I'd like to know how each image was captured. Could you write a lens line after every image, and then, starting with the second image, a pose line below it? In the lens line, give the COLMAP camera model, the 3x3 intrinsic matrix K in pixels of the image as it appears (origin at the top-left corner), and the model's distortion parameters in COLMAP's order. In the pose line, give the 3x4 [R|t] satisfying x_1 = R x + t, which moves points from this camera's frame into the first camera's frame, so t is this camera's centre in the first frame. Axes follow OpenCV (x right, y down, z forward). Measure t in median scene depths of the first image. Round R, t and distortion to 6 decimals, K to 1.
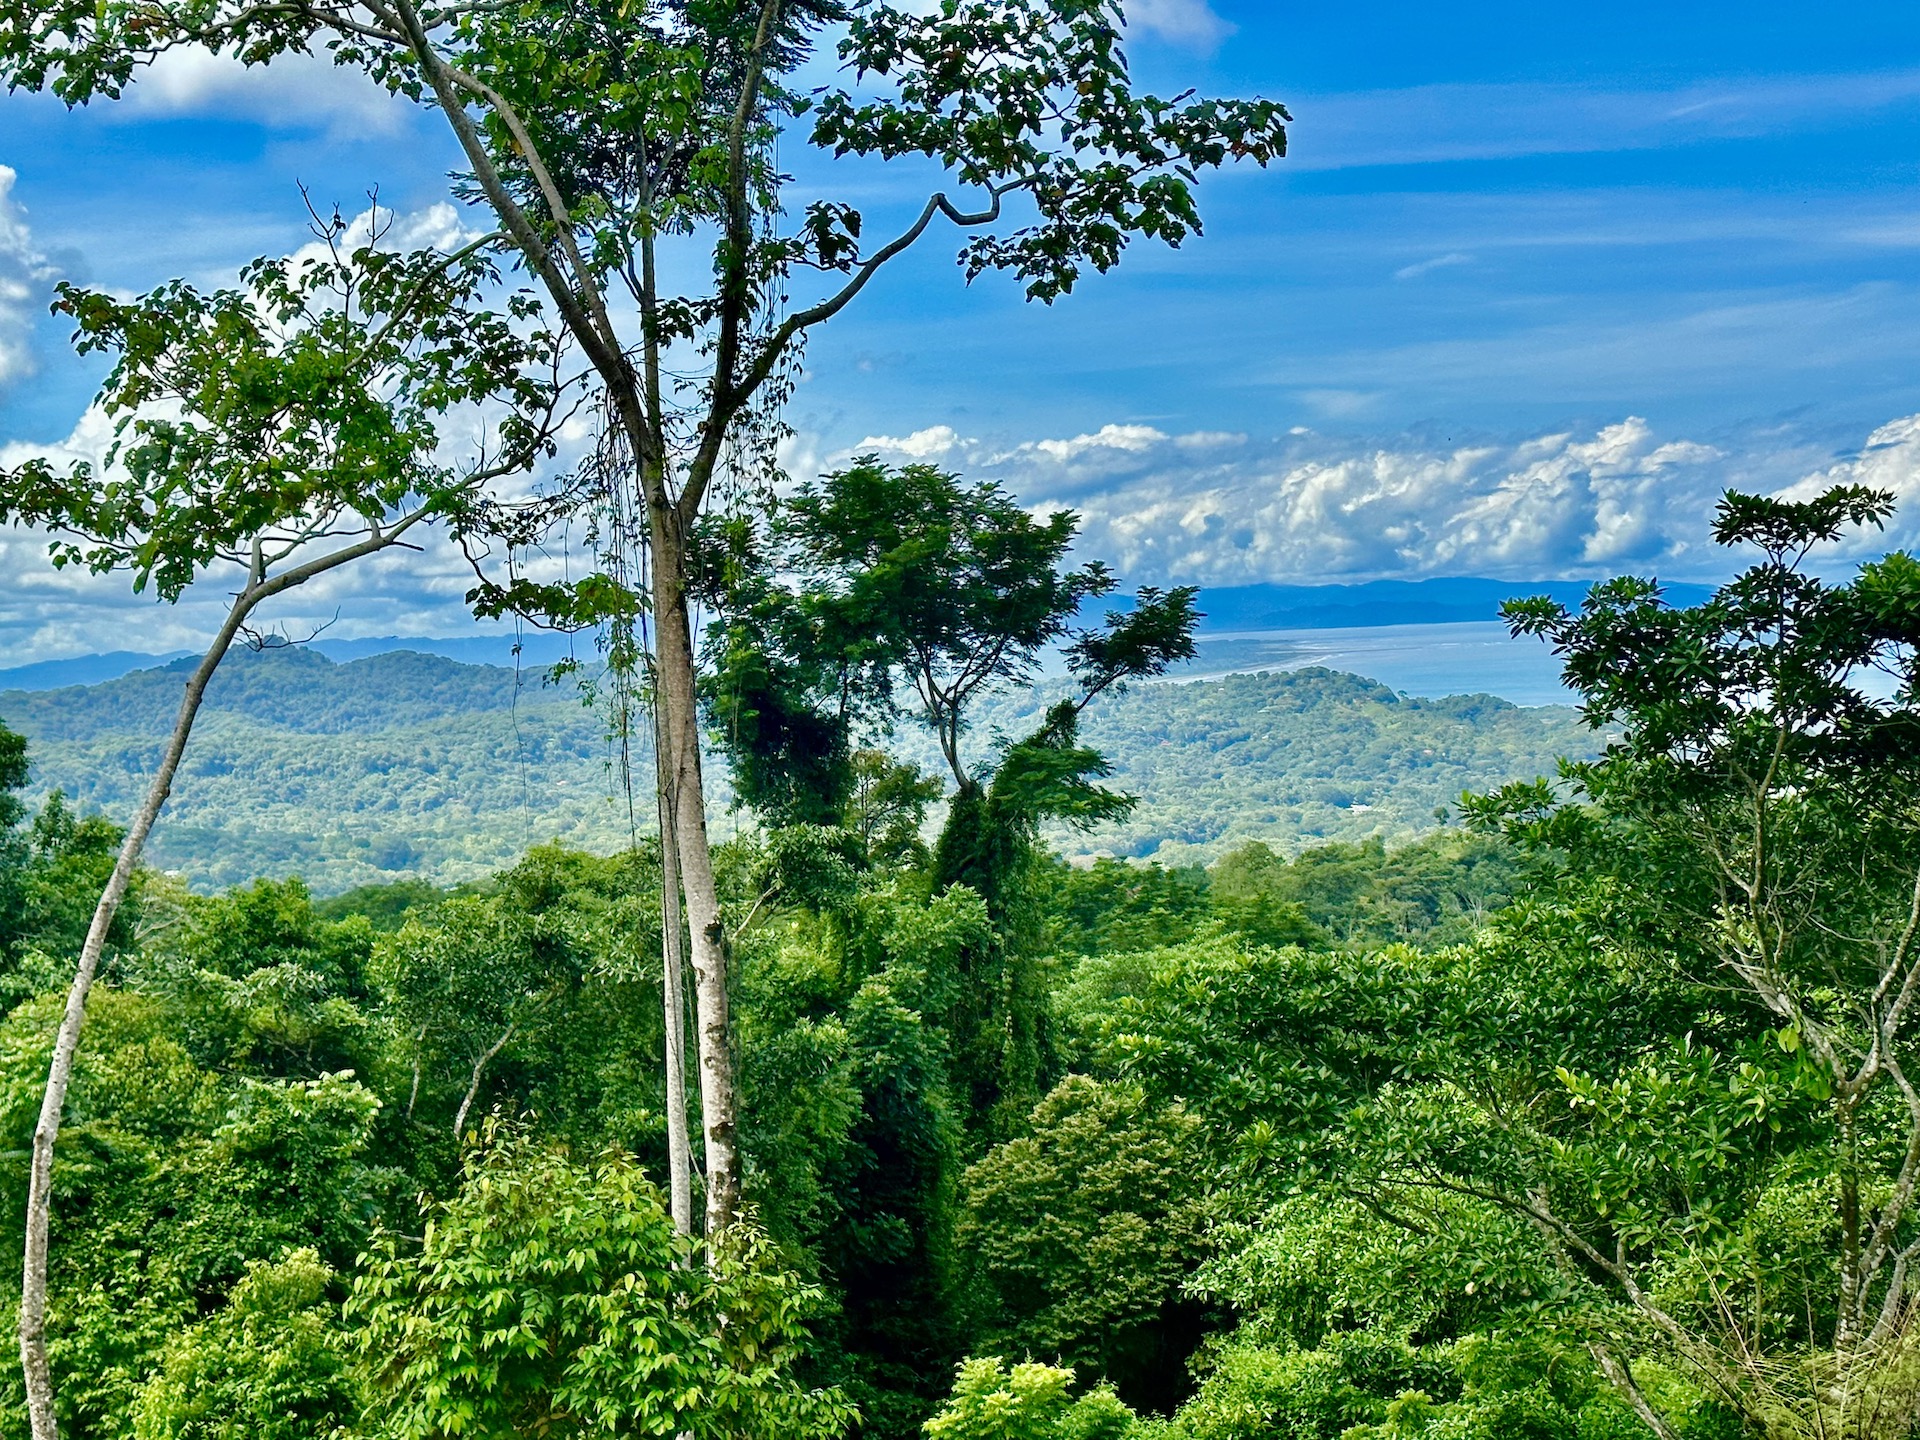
lens RADIAL K [[3258.5, 0, 983.4], [0, 3258.5, 720.2], [0, 0, 1]] dist [0.157632, 0.000000]
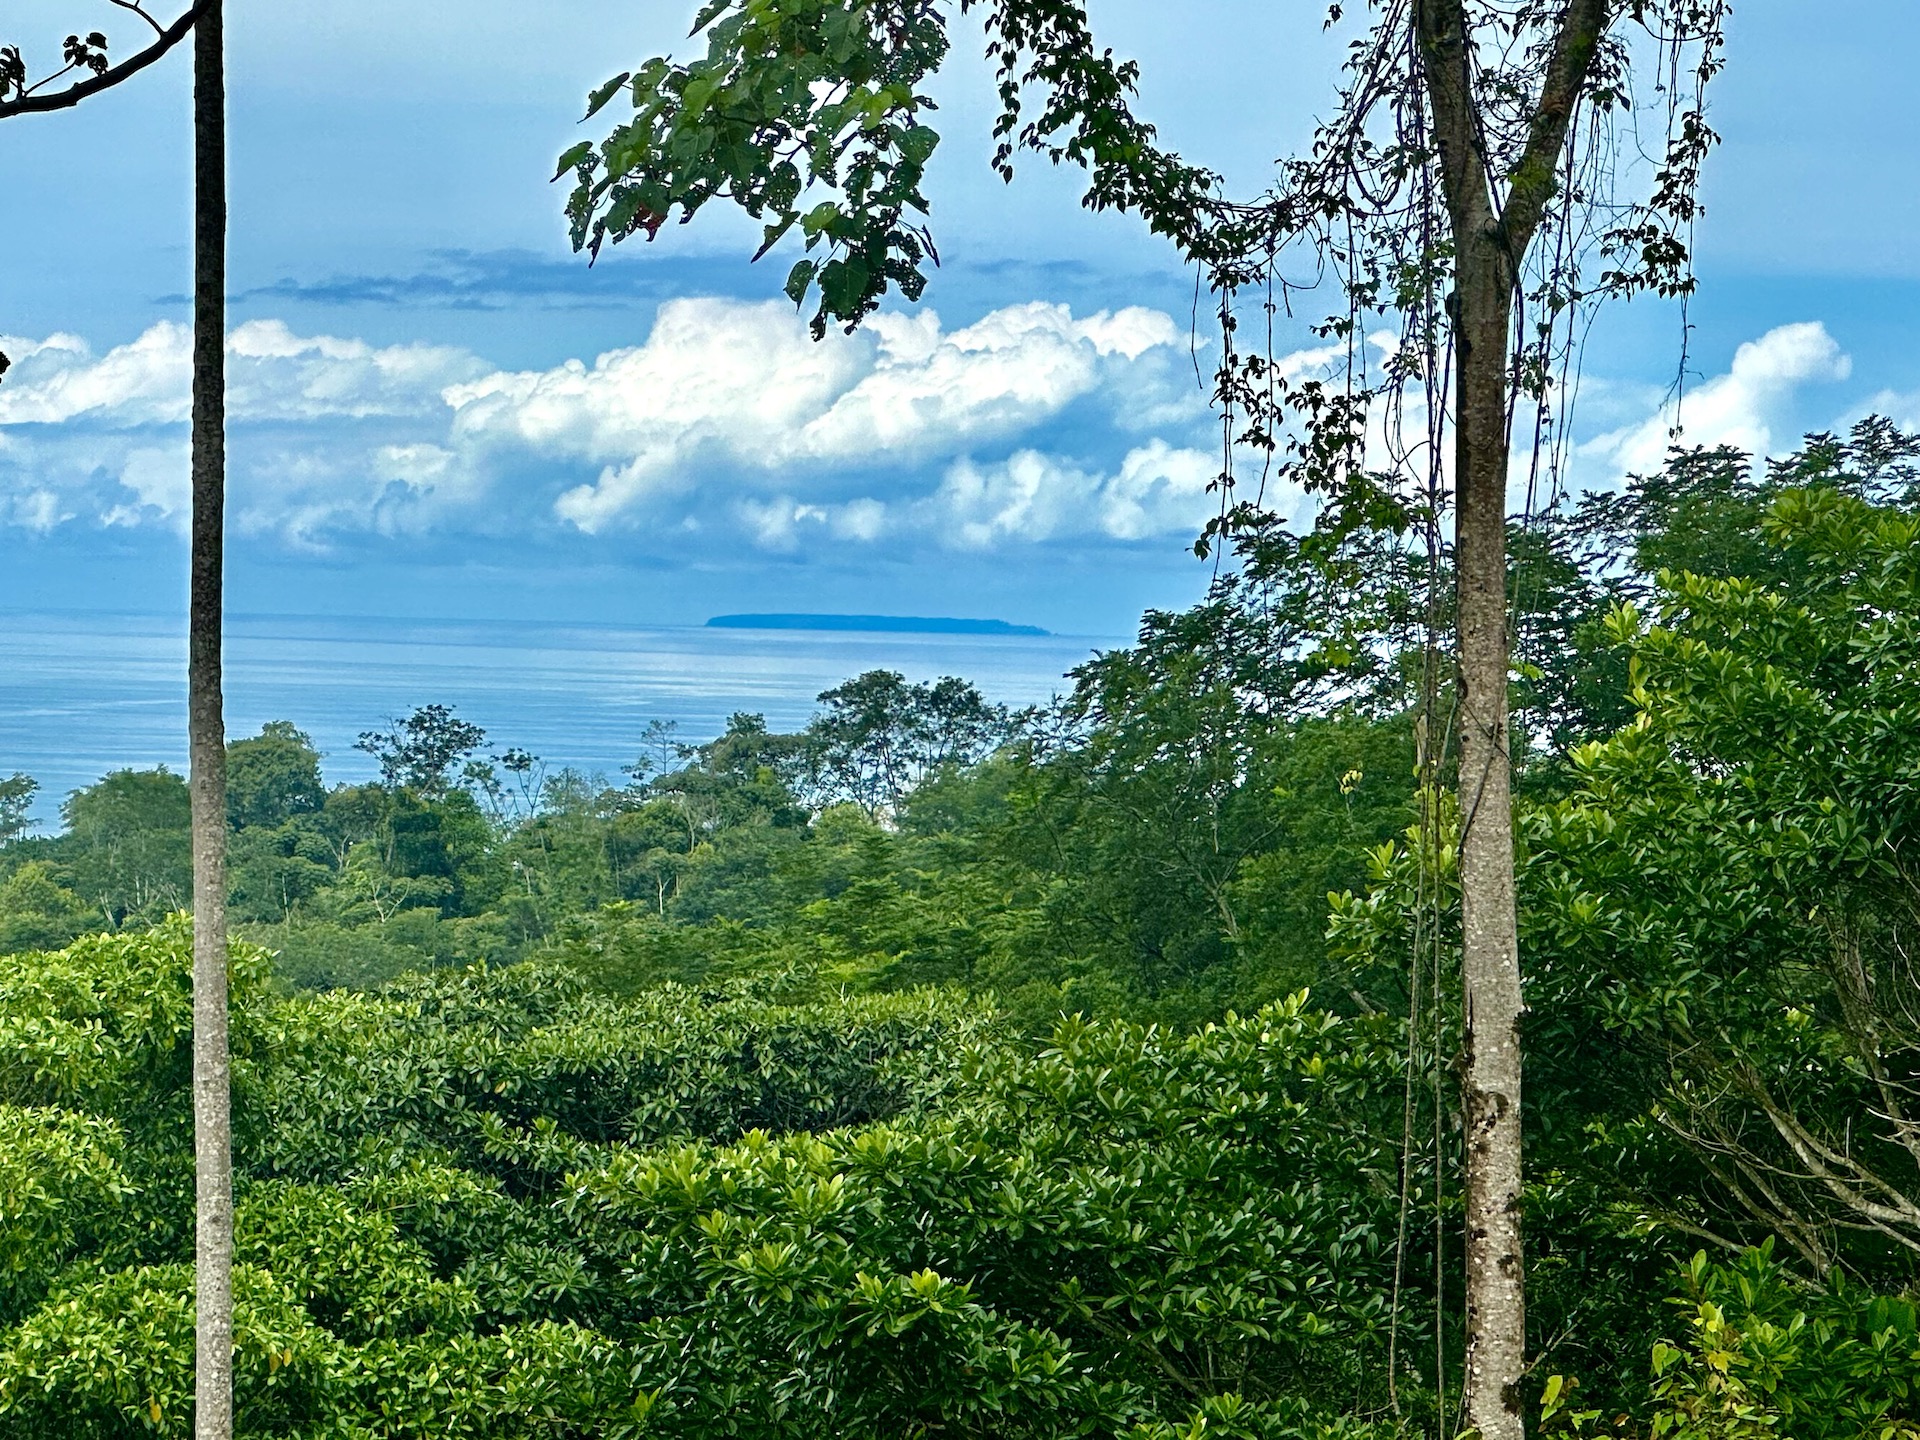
lens RADIAL K [[6664.0, 0, 960.3], [0, 6664.0, 713.8], [0, 0, 1]] dist [-0.031264, 0.000000]
pose [[0.714758, 0.051395, 0.697481, -0.771498], [-0.036652, 0.998678, -0.036029, 0.046677], [-0.698411, 0.000188, 0.715697, 0.223402]]
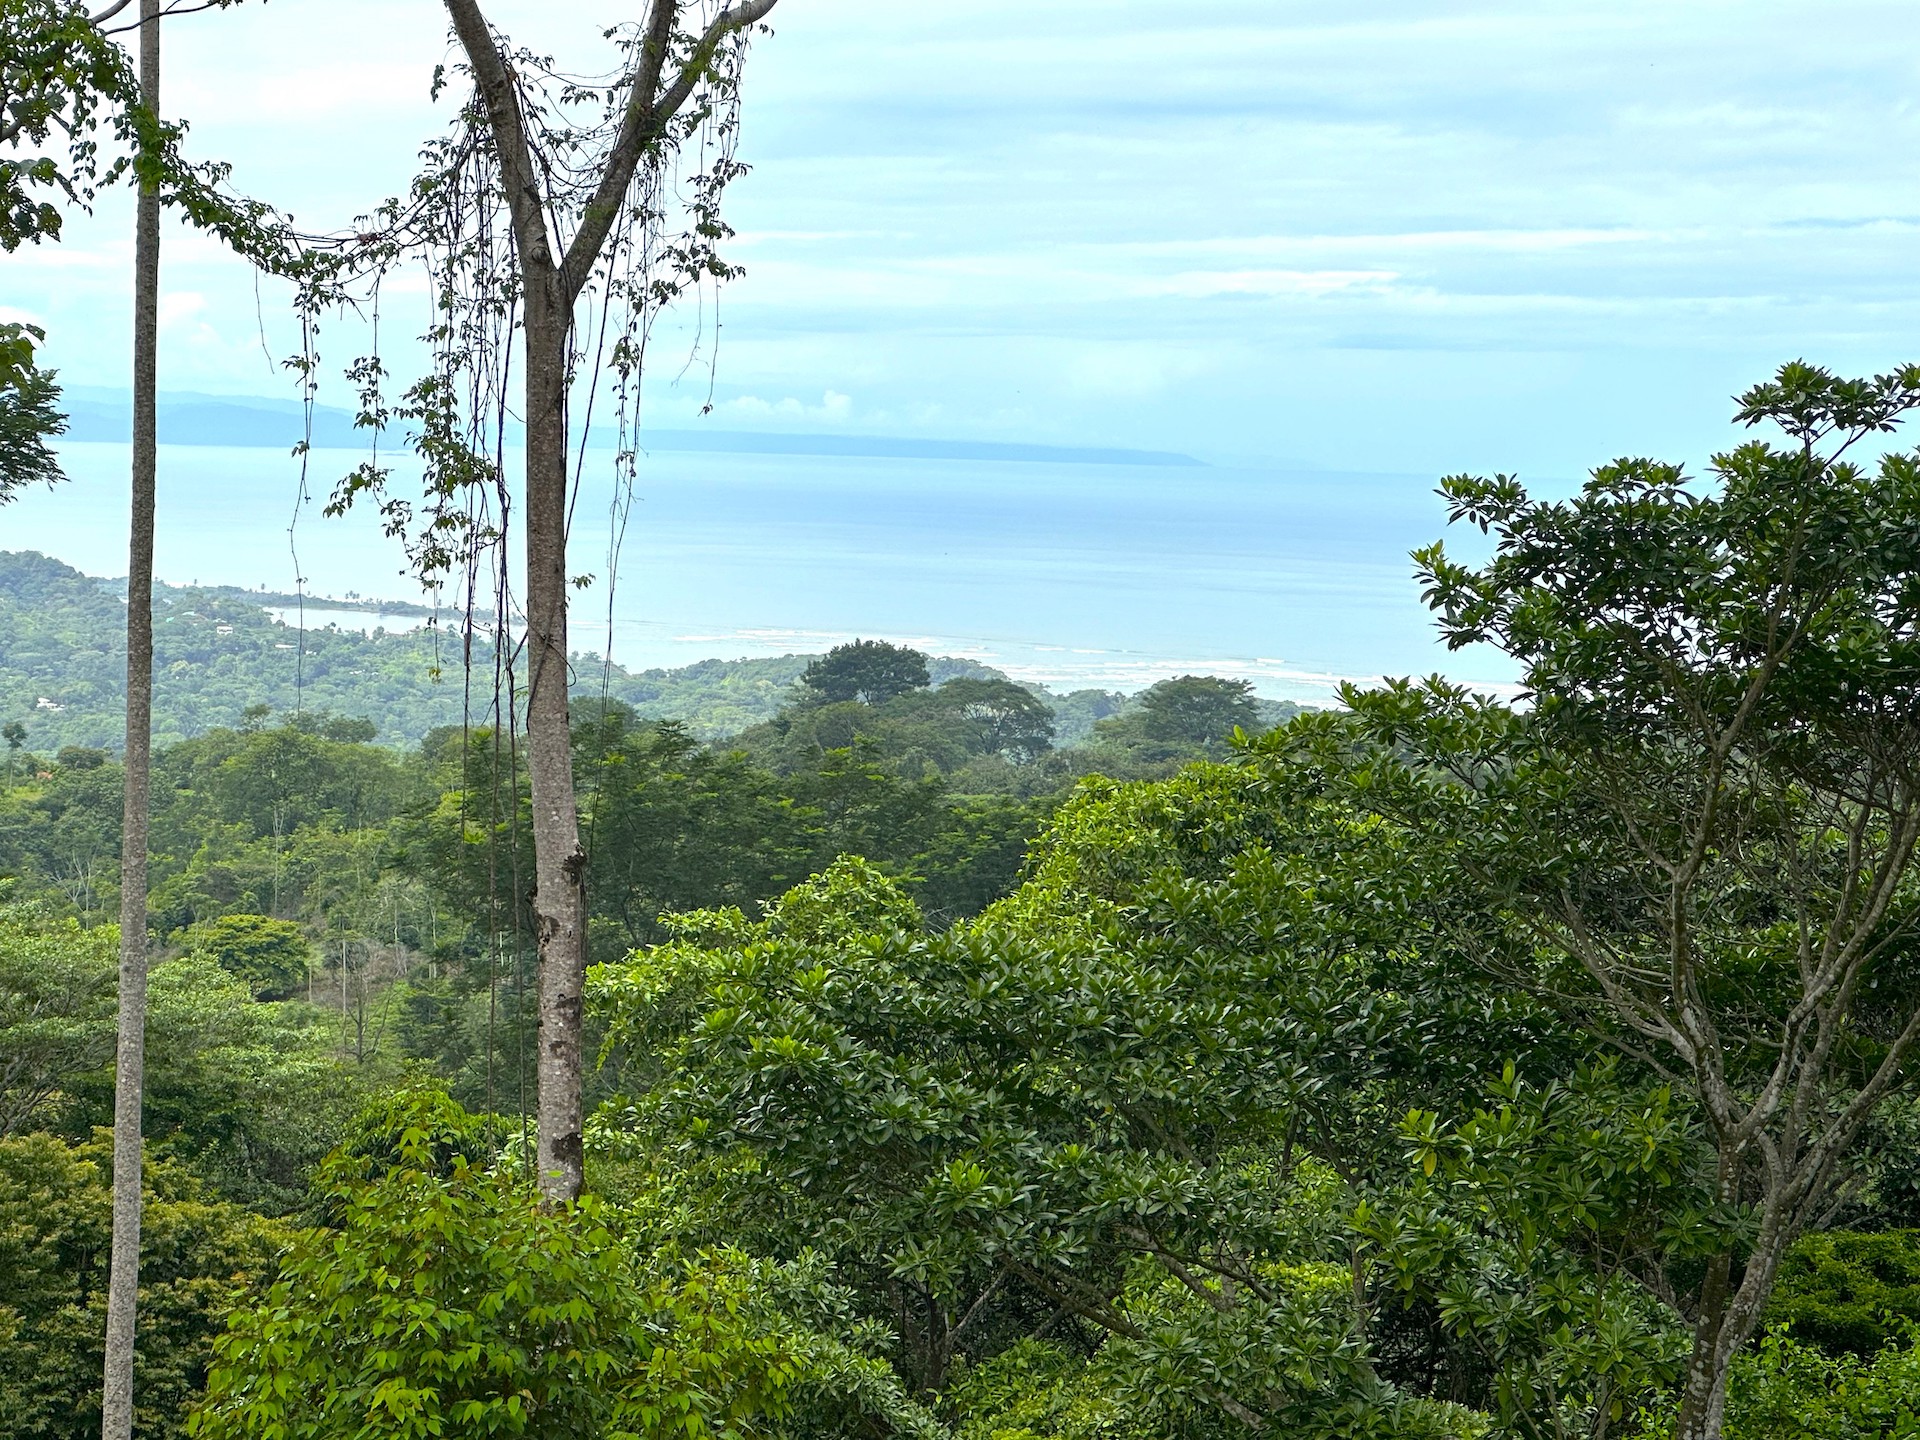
lens RADIAL K [[4982.8, 0, 911.0], [0, 4982.8, 729.6], [0, 0, 1]] dist [0.091801, 0.000000]
pose [[0.943556, 0.055499, 0.326529, -0.307704], [-0.064274, 0.997802, 0.016135, 0.010583], [-0.324915, -0.036212, 0.945050, -0.041886]]
